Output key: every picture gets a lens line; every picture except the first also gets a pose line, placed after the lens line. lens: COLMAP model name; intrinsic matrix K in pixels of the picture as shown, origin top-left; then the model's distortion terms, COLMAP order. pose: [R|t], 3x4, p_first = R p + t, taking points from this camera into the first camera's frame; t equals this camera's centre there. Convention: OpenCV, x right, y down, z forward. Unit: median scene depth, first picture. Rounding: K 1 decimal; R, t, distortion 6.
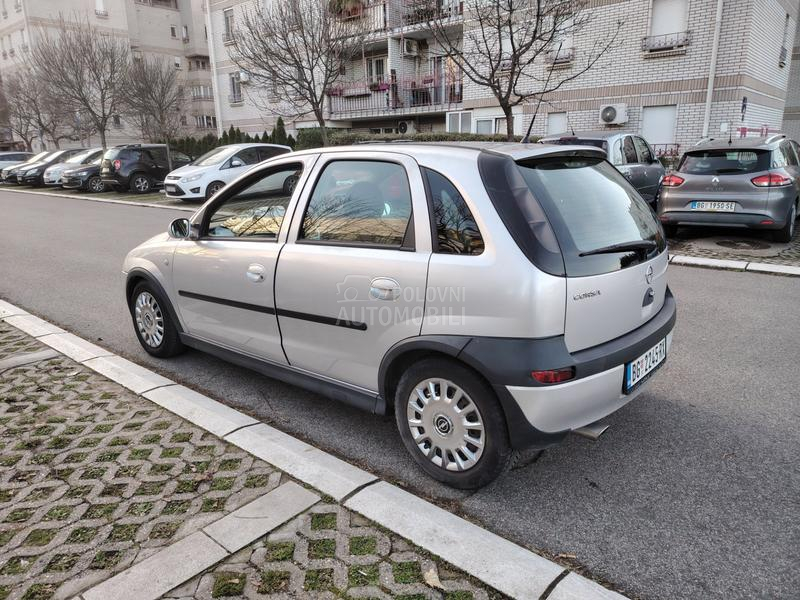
lens RADIAL K [[555.0, 0, 399.2], [0, 555.0, 301.8], [0, 0, 1]] dist [0.038829, -0.034933]
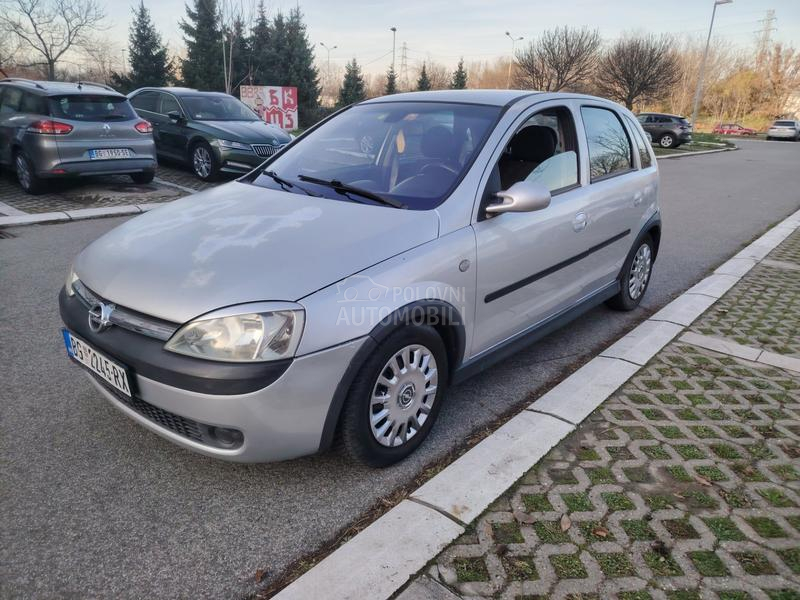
lens RADIAL K [[553.7, 0, 400.9], [0, 553.7, 299.3], [0, 0, 1]] dist [0.045998, -0.042882]
pose [[0.006710, -0.299840, 0.953966, -1.207960], [0.219649, 0.931131, 0.291118, -0.273571], [-0.975556, 0.207584, 0.072108, 1.234905]]
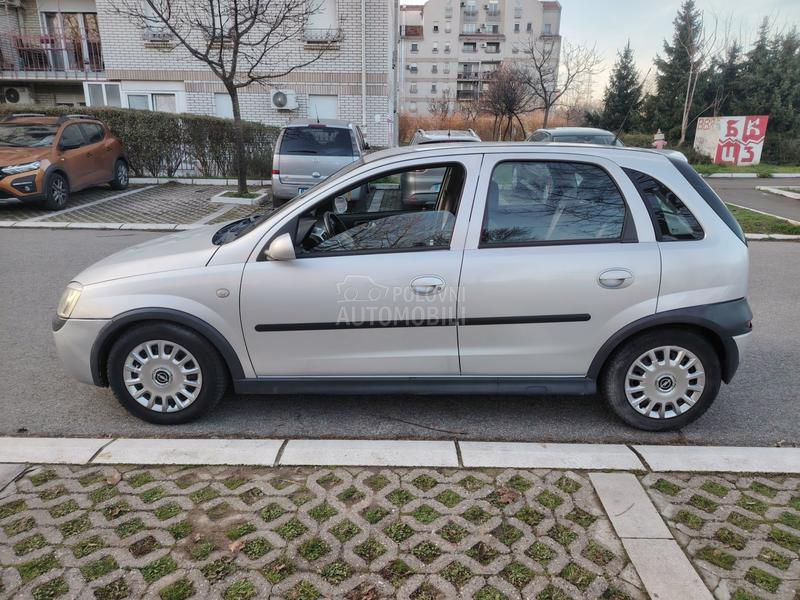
lens RADIAL K [[553.7, 0, 400.9], [0, 553.7, 299.3], [0, 0, 1]] dist [0.045998, -0.042882]
pose [[0.768456, -0.160994, 0.619320, -0.837590], [0.141311, 0.986635, 0.081138, -0.106992], [-0.624105, 0.025166, 0.780935, 0.309104]]
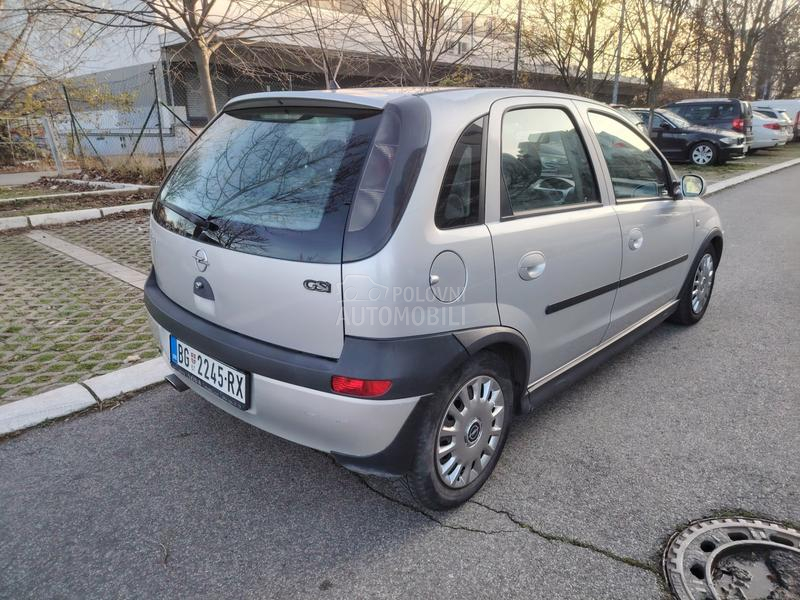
lens RADIAL K [[555.0, 0, 399.2], [0, 555.0, 301.8], [0, 0, 1]] dist [0.038829, -0.034933]
pose [[-0.043425, 0.318944, -0.946778, 0.966822], [-0.246352, 0.914991, 0.319535, -0.253462], [0.968207, 0.247116, 0.038839, 1.012861]]
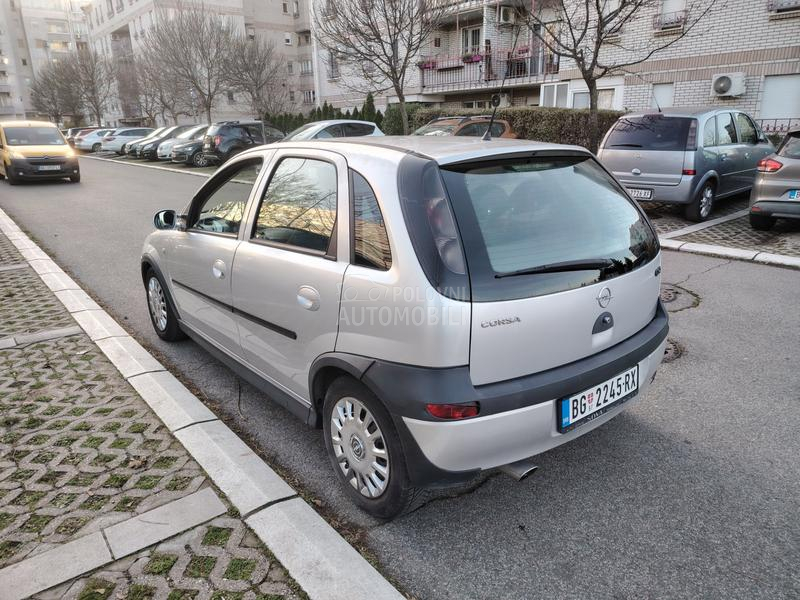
lens RADIAL K [[555.0, 0, 399.2], [0, 555.0, 301.8], [0, 0, 1]] dist [0.038829, -0.034933]
pose [[0.983024, 0.052653, -0.175762, 0.231555], [-0.044622, 0.997785, 0.049340, -0.056554], [0.177971, -0.040659, 0.983195, 0.075467]]
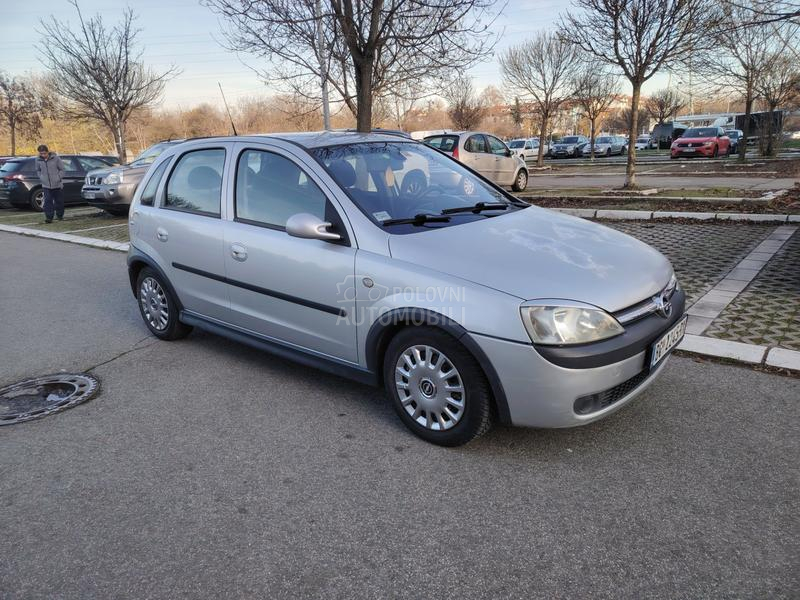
lens RADIAL K [[551.4, 0, 396.7], [0, 551.4, 300.2], [0, 0, 1]] dist [0.065956, -0.081524]
pose [[-0.998245, 0.056733, 0.016992, -0.208786], [0.057642, 0.864896, 0.498631, -0.585489], [0.013592, 0.498735, -0.866648, 2.340475]]
